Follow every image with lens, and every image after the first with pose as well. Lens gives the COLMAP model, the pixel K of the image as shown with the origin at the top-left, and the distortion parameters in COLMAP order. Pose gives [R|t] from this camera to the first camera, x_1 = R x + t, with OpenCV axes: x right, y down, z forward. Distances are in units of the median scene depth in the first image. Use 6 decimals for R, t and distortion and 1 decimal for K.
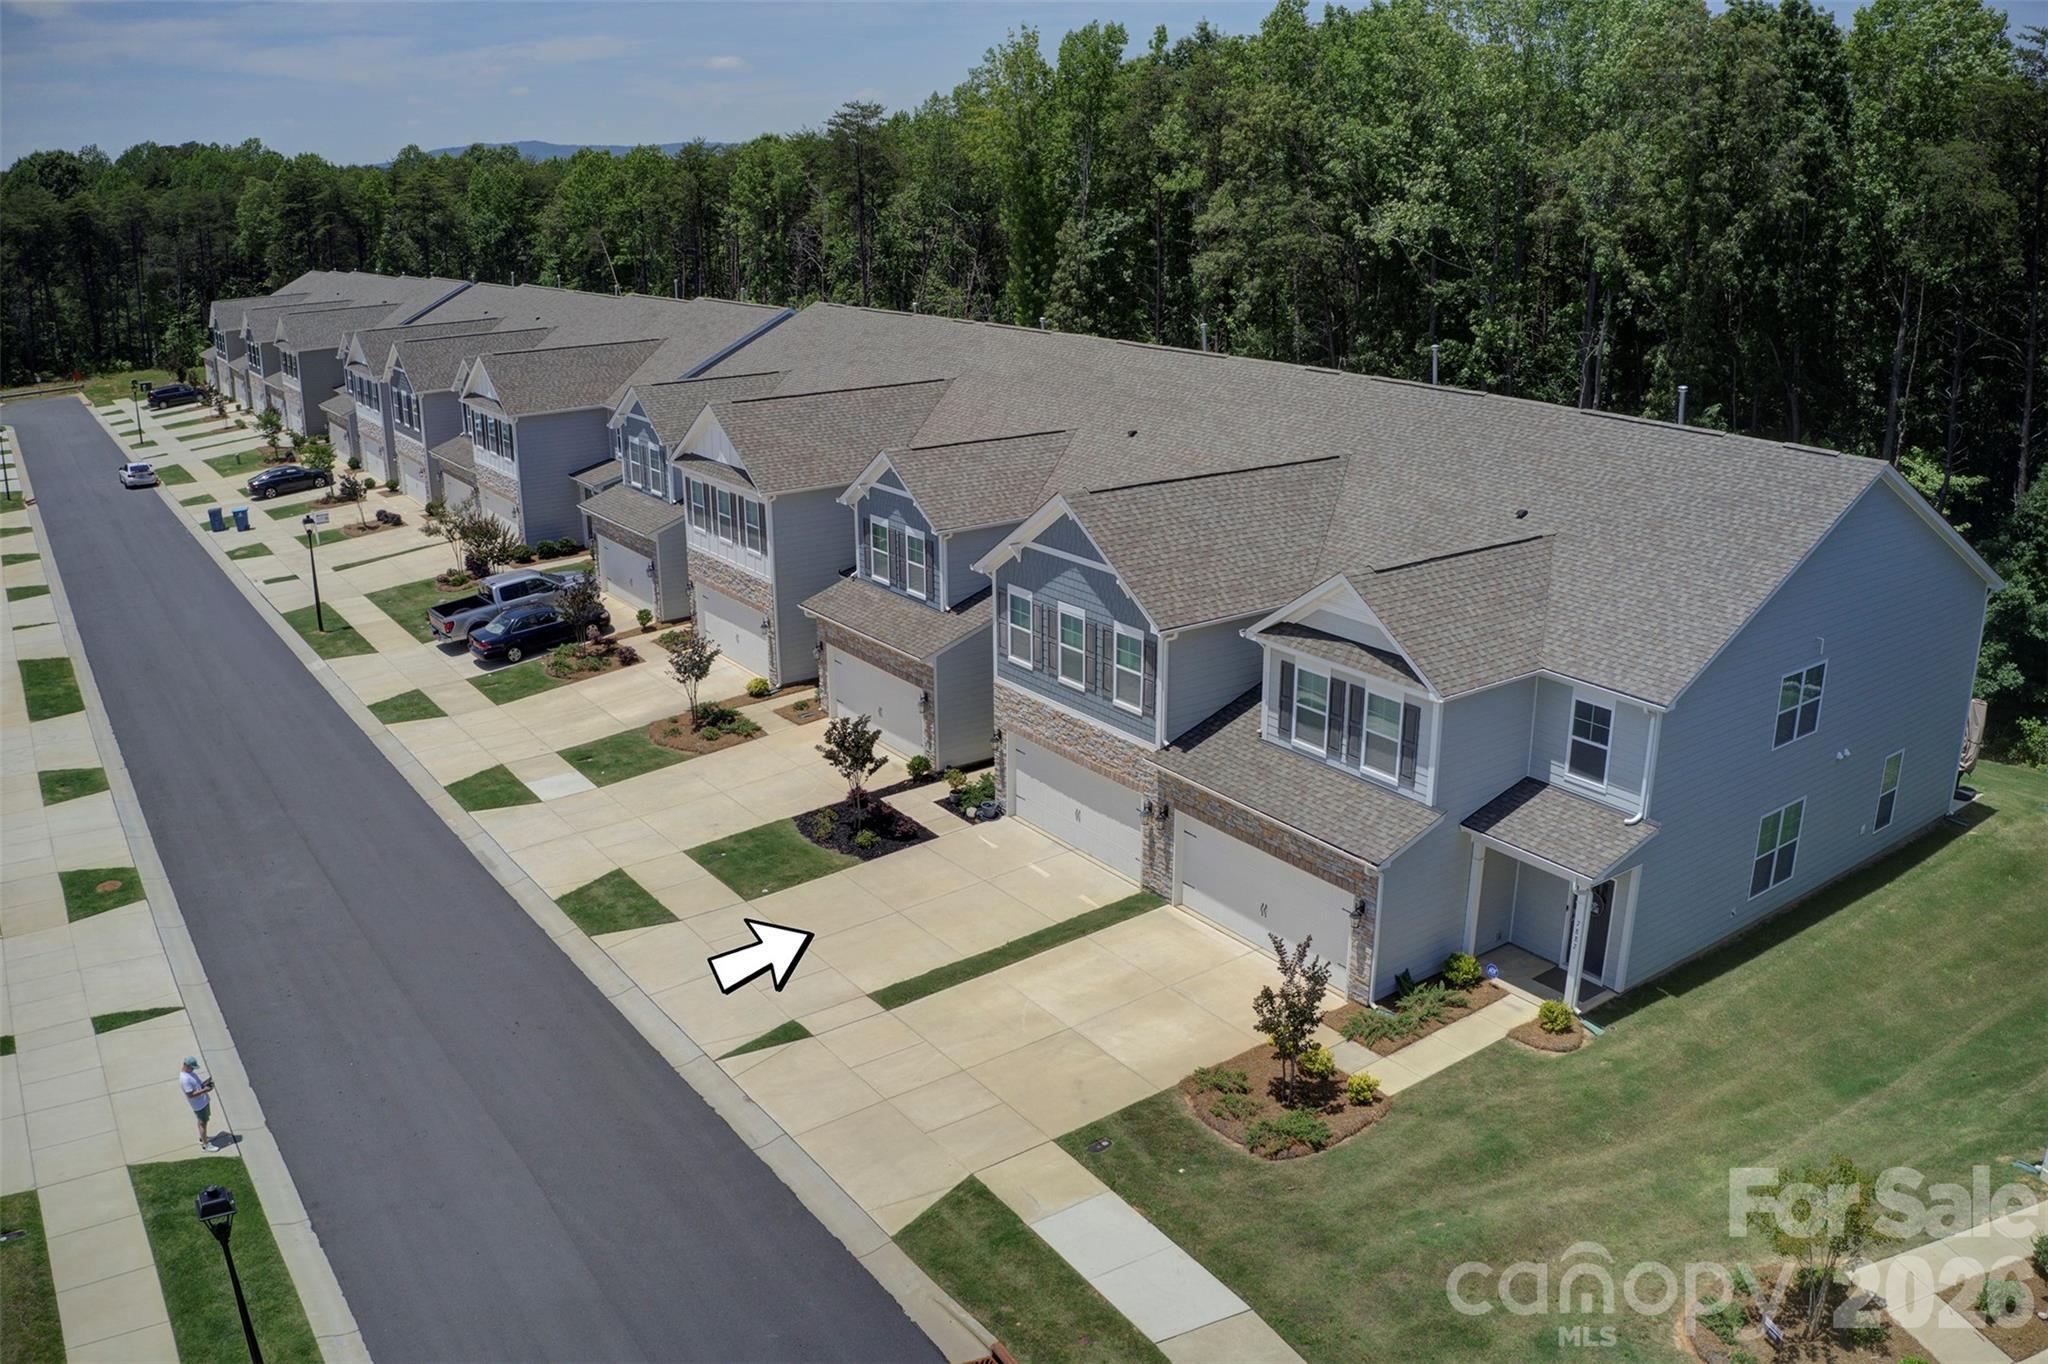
lens RADIAL K [[1611.4, 0, 1024.8], [0, 1611.4, 681.6], [0, 0, 1]] dist [-0.056819, -0.005600]
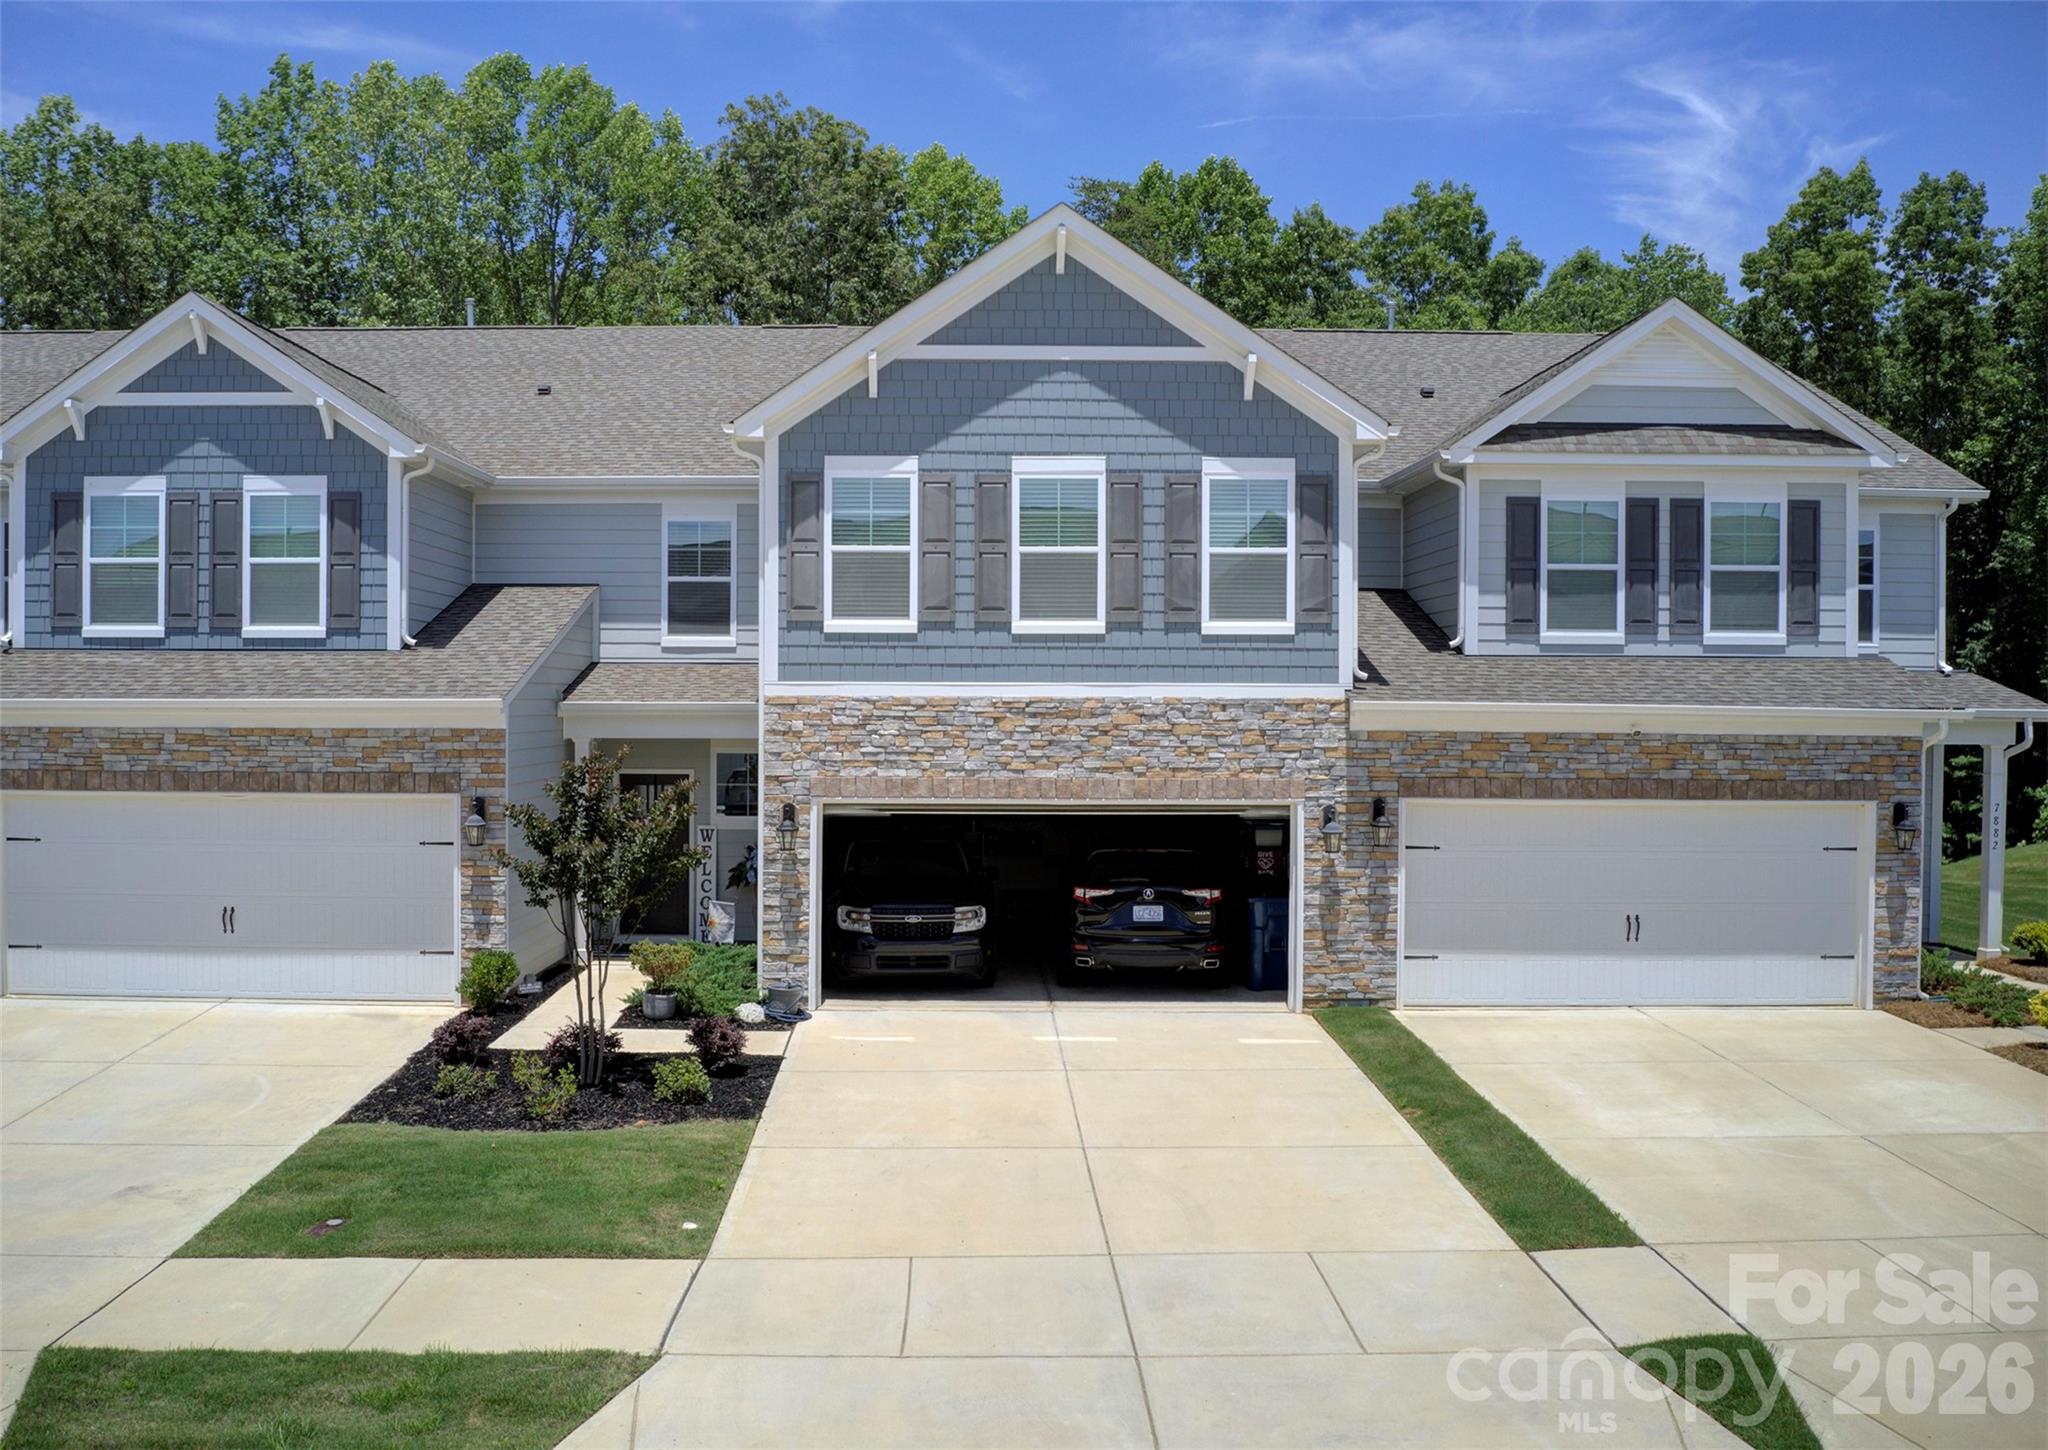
lens RADIAL K [[1704.2, 0, 951.4], [0, 1704.2, 731.0], [0, 0, 1]] dist [-0.051174, -0.013901]
pose [[0.582790, -0.000391, 0.812622, -0.413570], [0.242257, 0.954613, -0.173280, 0.114291], [-0.775672, 0.297850, 0.556434, 0.789953]]
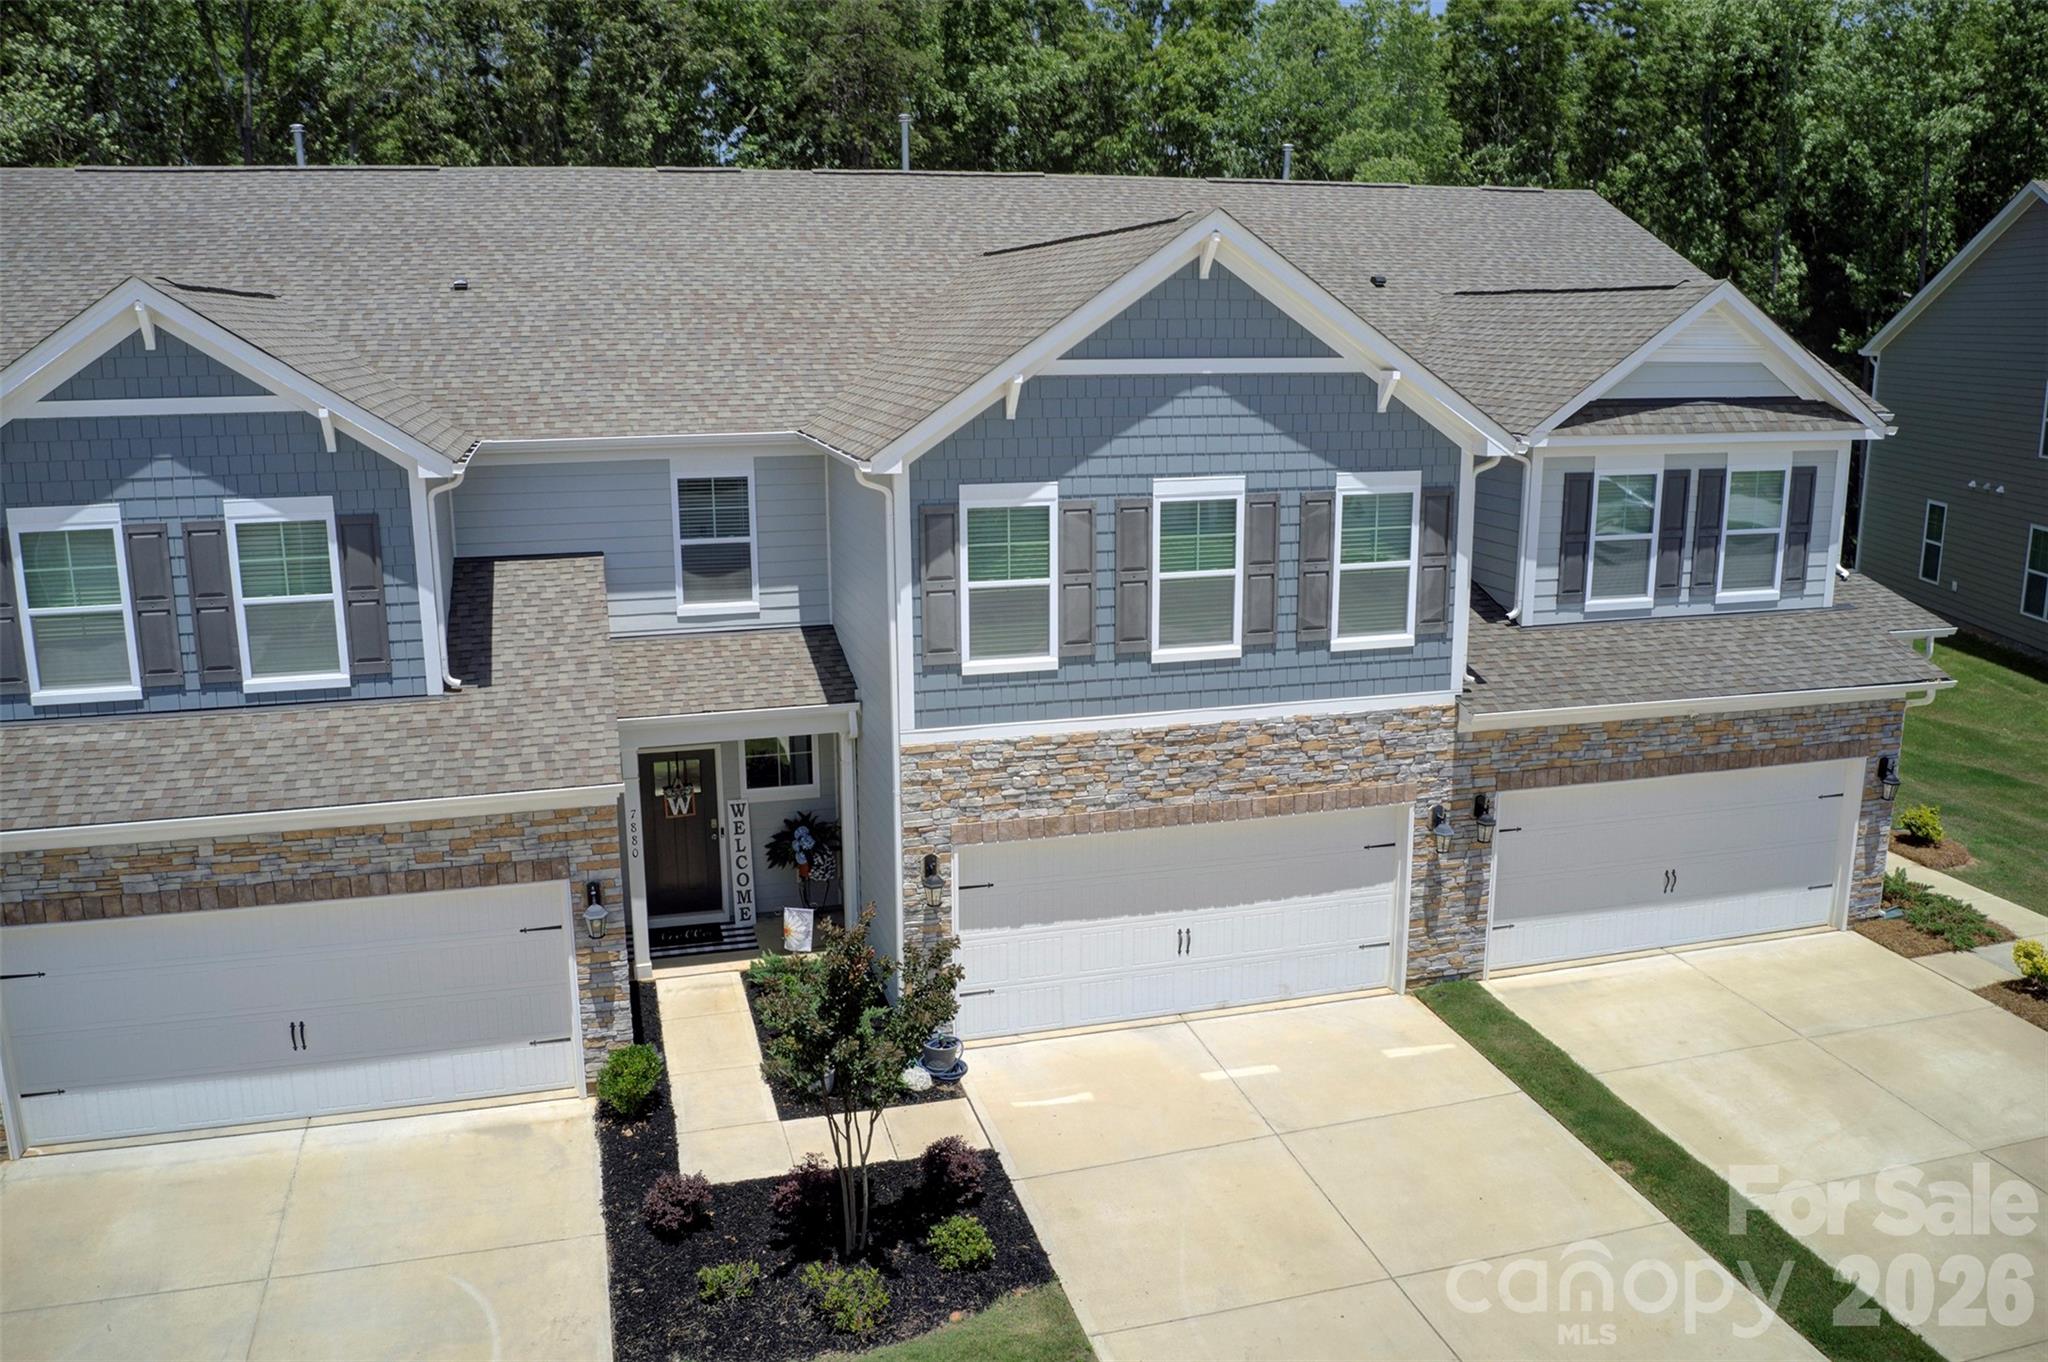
lens RADIAL K [[1611.4, 0, 1016.5], [0, 1611.4, 685.8], [0, 0, 1]] dist [-0.056819, -0.005600]
pose [[0.334589, -0.204547, 0.919897, -0.430791], [0.293026, 0.950350, 0.104738, -0.055396], [-0.895648, 0.234510, 0.377914, 0.914808]]
